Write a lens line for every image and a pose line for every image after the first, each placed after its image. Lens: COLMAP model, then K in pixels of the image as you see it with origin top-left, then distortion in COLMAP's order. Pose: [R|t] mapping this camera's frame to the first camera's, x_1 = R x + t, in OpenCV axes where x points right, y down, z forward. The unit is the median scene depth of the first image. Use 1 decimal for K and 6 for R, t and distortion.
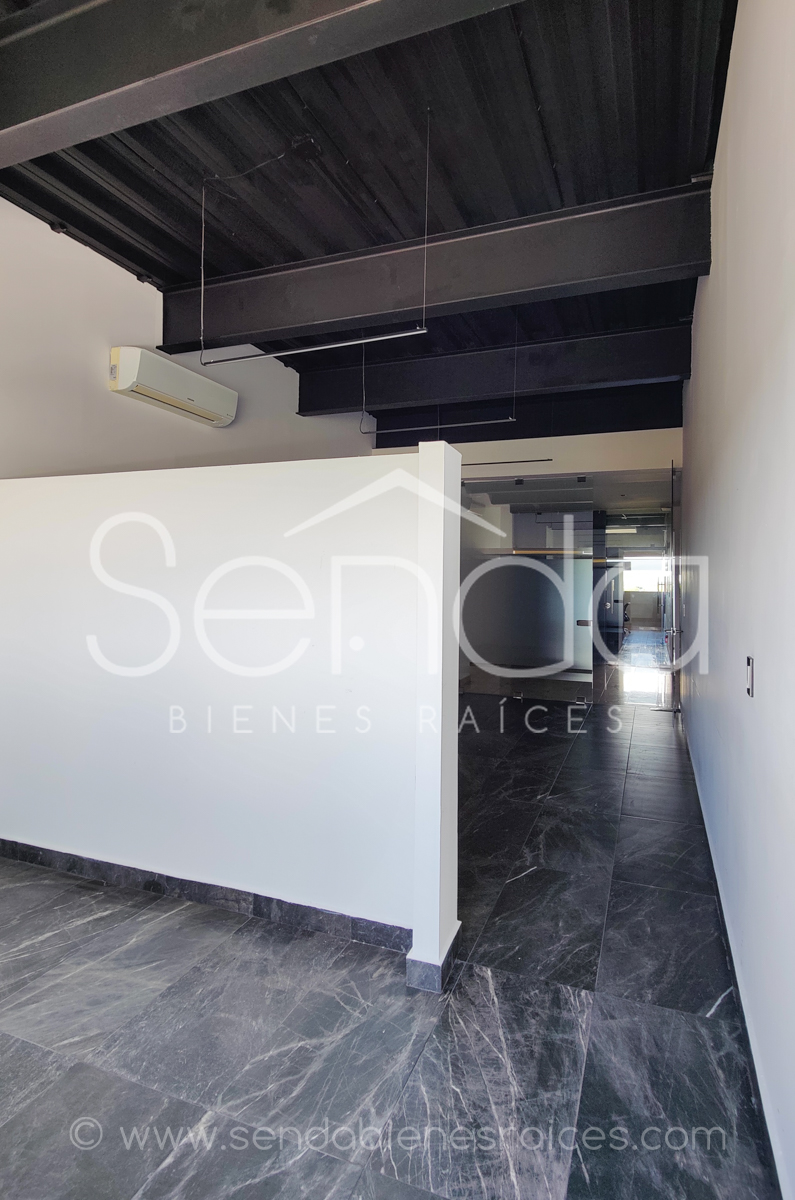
lens RADIAL K [[675.9, 0, 345.8], [0, 675.9, 575.9], [0, 0, 1]] dist [-0.008939, 0.012254]
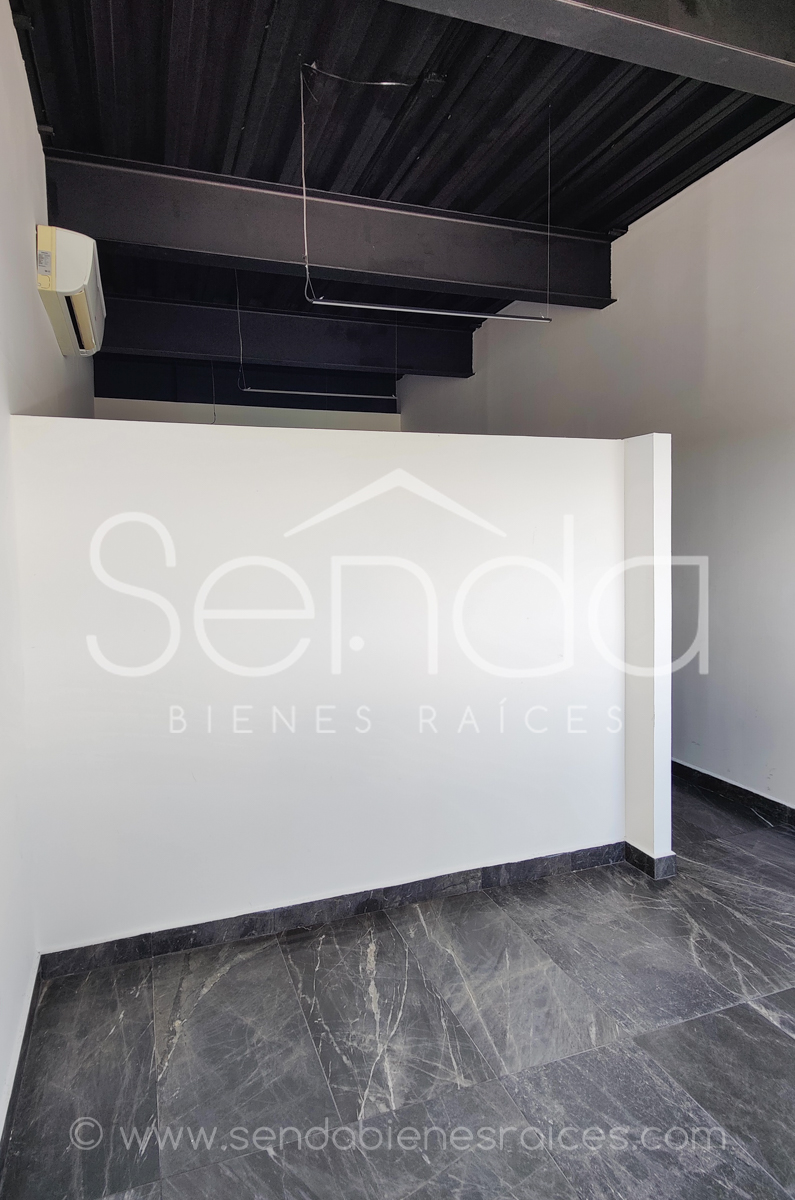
lens RADIAL K [[675.9, 0, 398.3], [0, 675.9, 601.4], [0, 0, 1]] dist [-0.008939, 0.012254]
pose [[0.732137, -0.075030, 0.677013, -1.020676], [0.013929, 0.995356, 0.095246, -0.034591], [-0.681015, -0.060303, 0.729782, 0.418449]]
